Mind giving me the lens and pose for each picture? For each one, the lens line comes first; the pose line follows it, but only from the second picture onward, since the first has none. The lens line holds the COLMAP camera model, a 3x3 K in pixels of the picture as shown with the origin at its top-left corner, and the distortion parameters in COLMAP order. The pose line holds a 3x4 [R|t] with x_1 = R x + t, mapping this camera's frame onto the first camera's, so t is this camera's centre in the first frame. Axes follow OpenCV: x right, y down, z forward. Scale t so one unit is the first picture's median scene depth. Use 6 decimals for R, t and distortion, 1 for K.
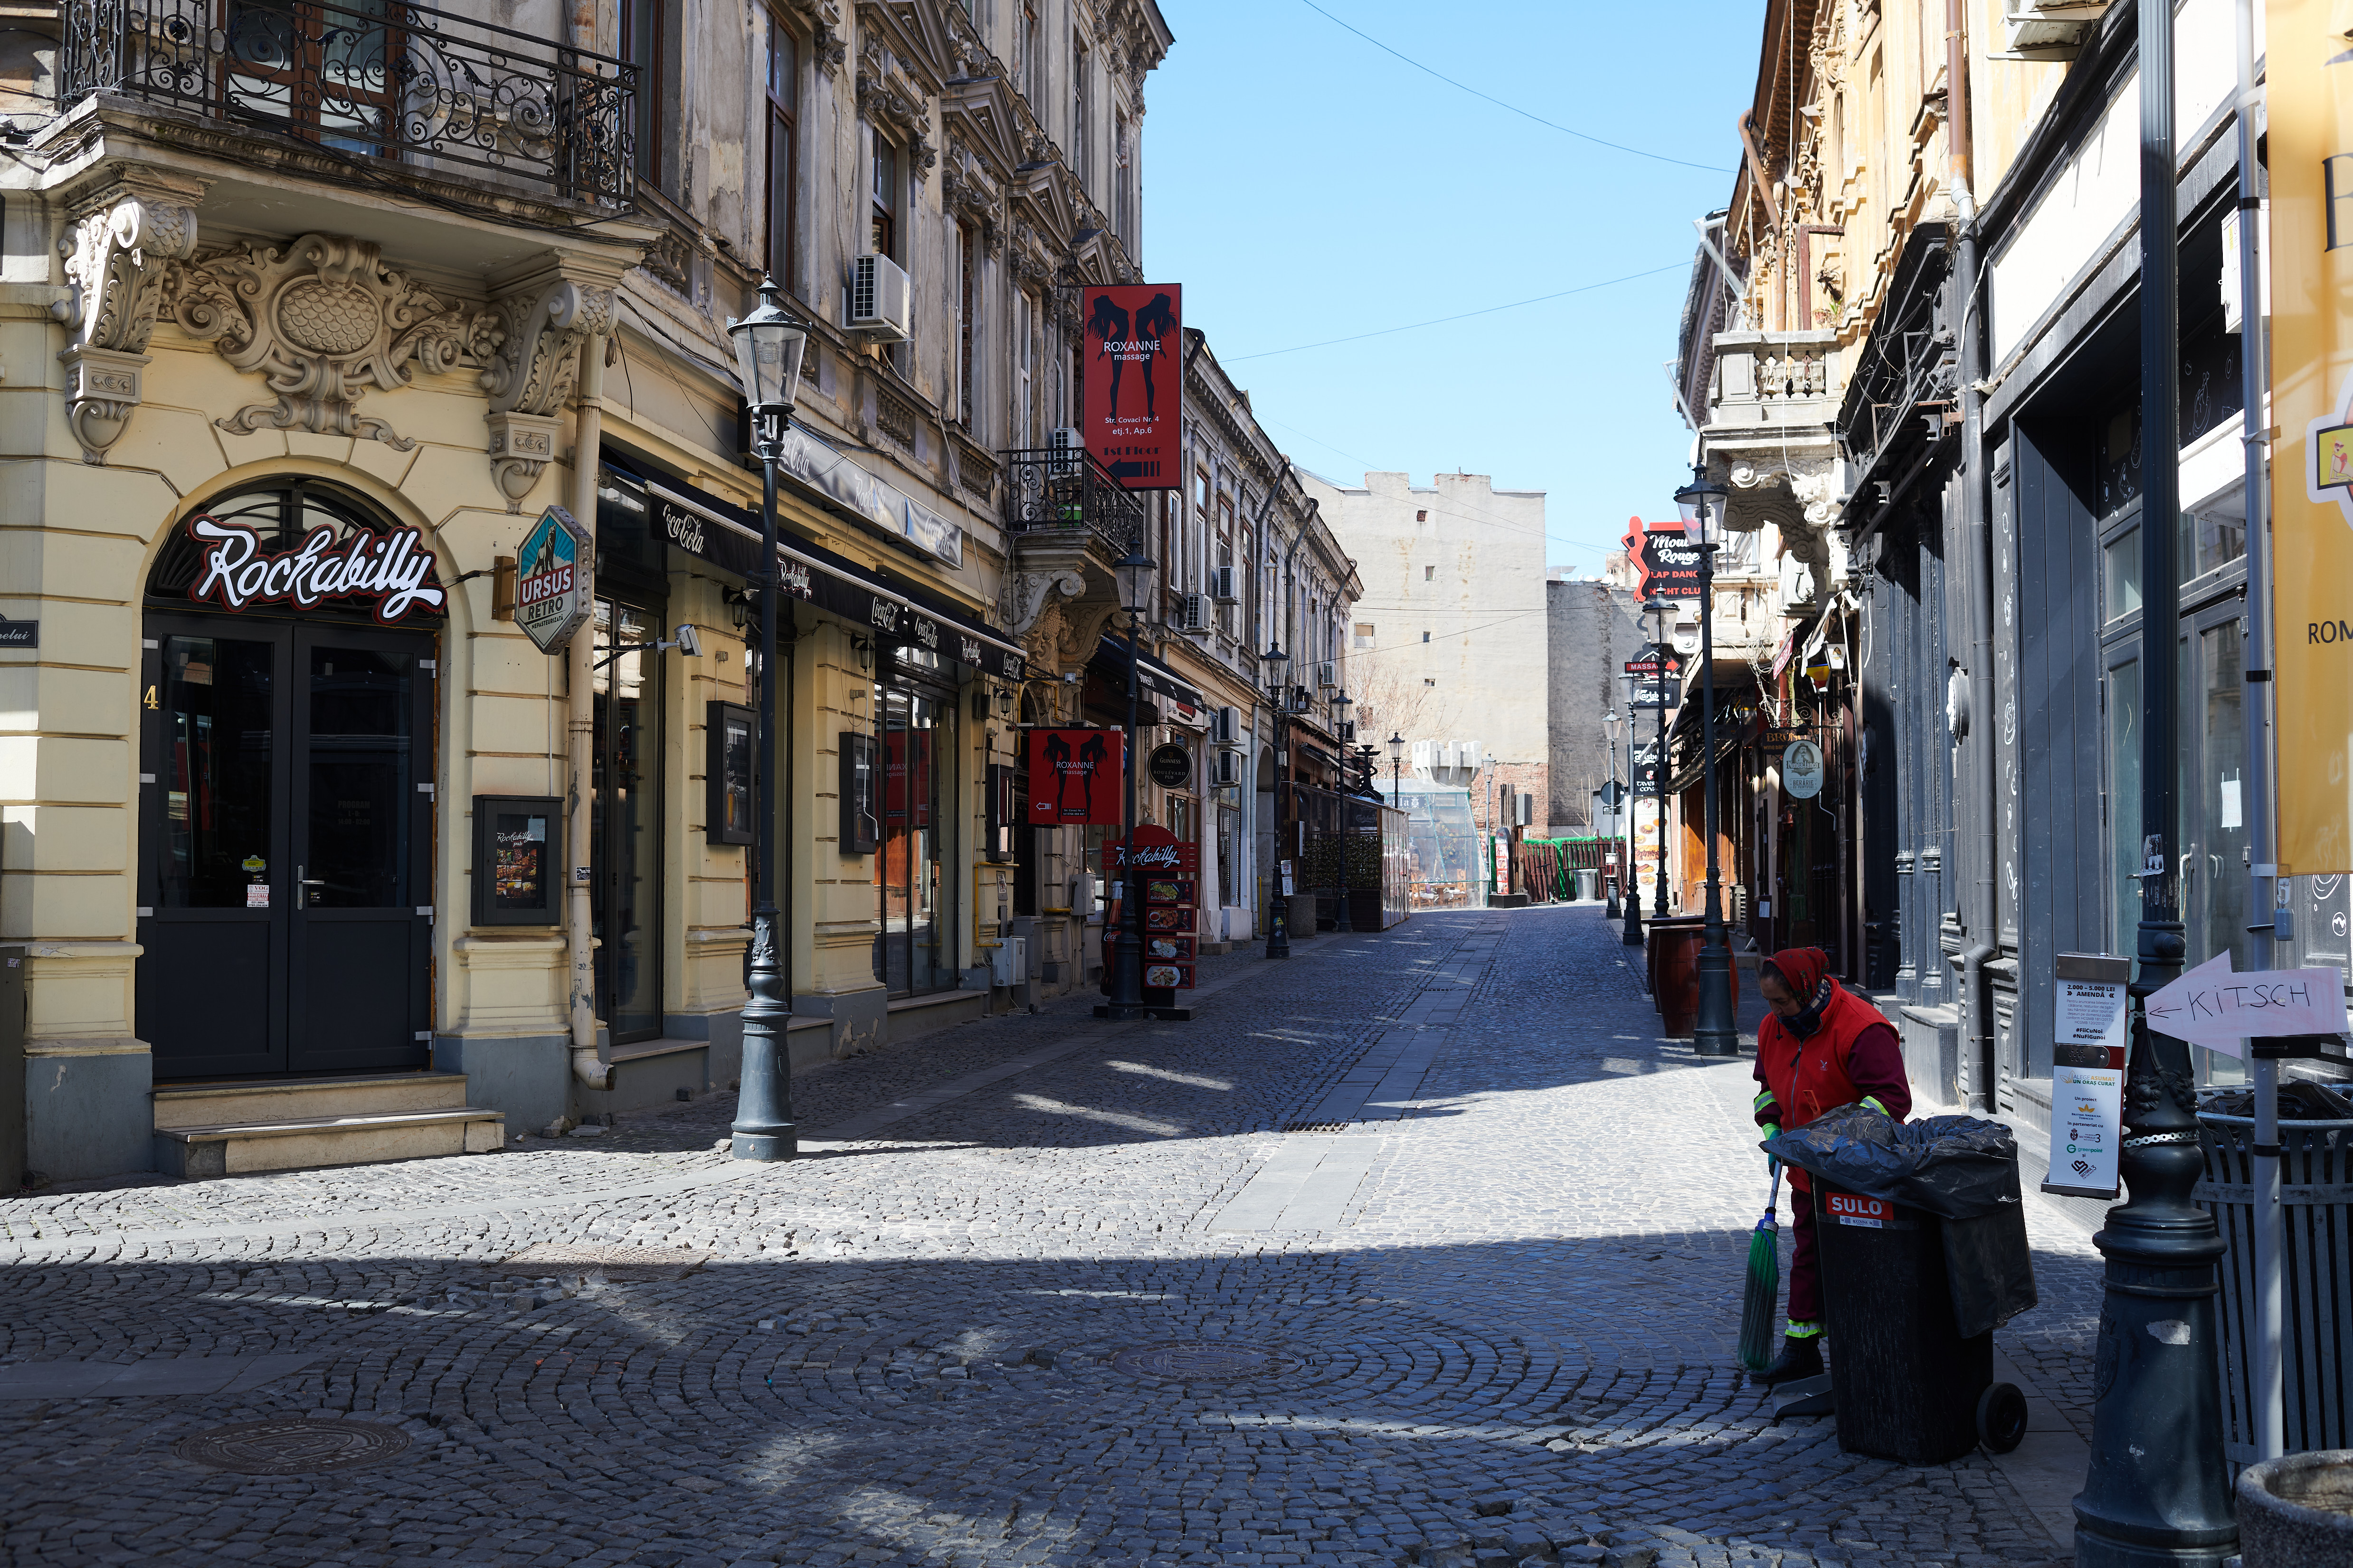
lens RADIAL K [[2371.9, 0, 1175.1], [0, 2371.9, 783.0], [0, 0, 1]] dist [-0.069968, 0.000000]
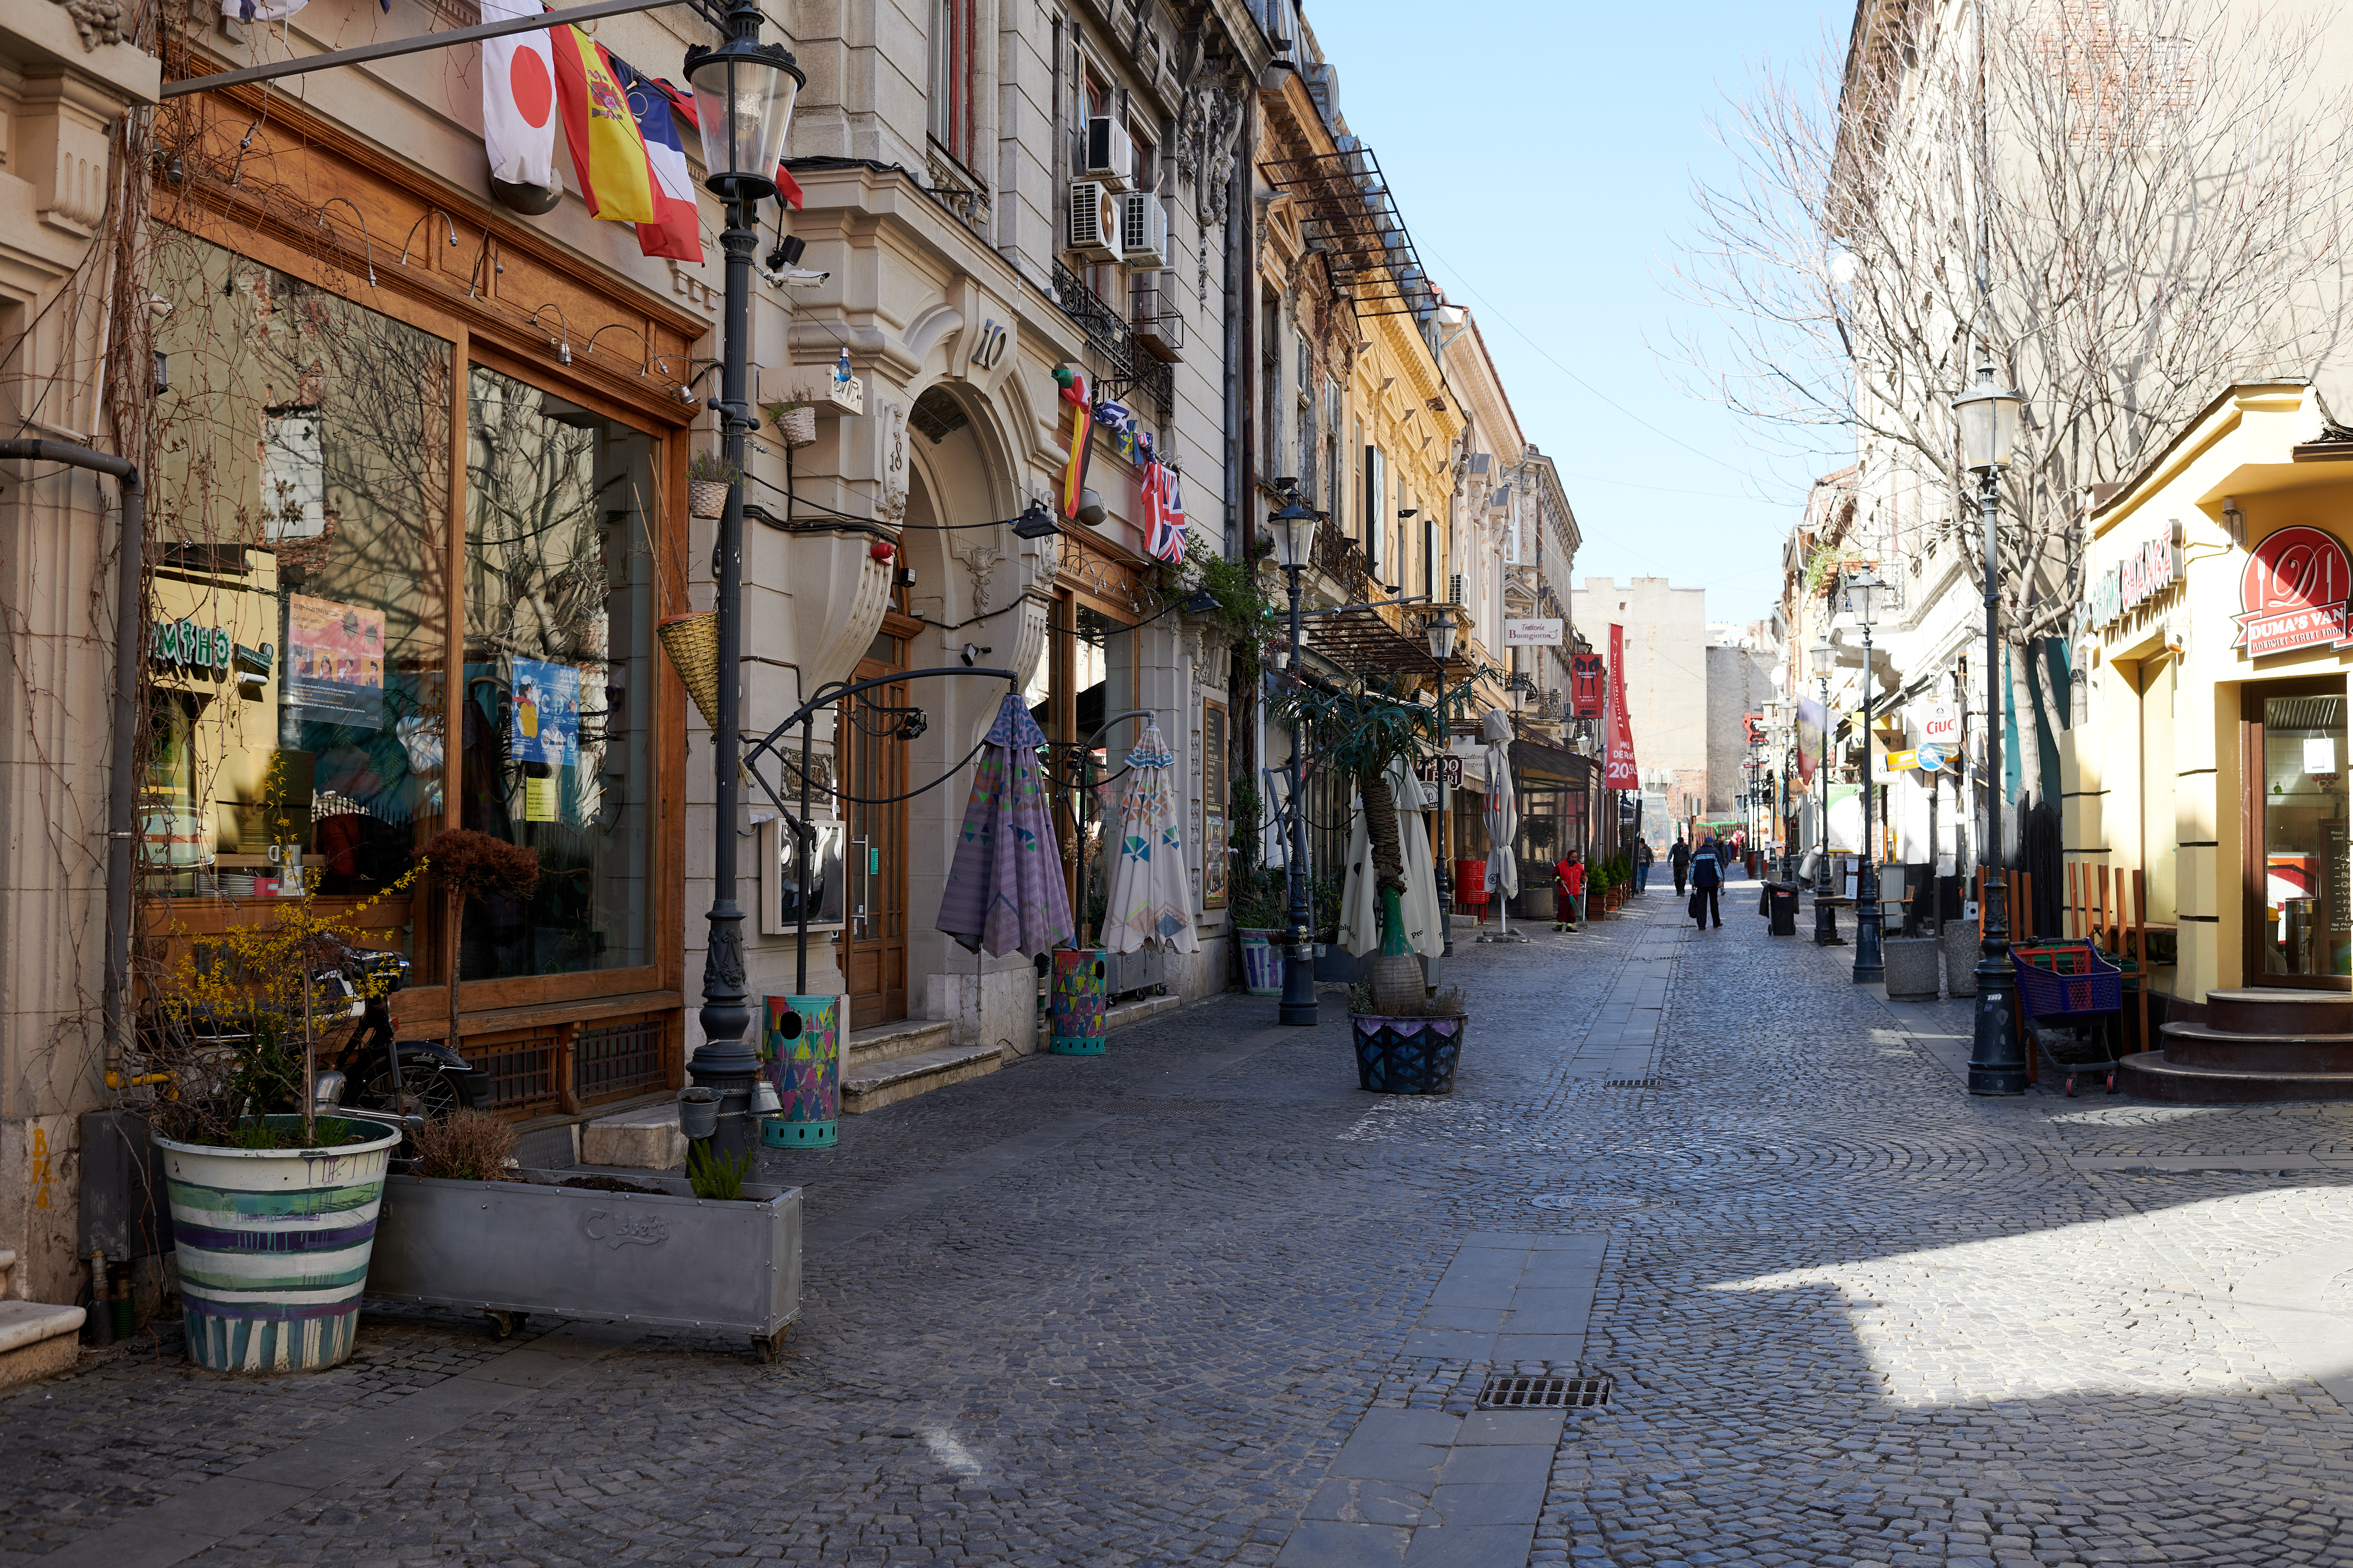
lens RADIAL K [[2371.9, 0, 1179.7], [0, 2371.9, 782.4], [0, 0, 1]] dist [-0.069968, 0.000000]
pose [[0.998228, 0.001431, -0.059496, -0.114248], [-0.000887, 0.999958, 0.009166, -0.019227], [0.059506, -0.009097, 0.998186, -0.678629]]
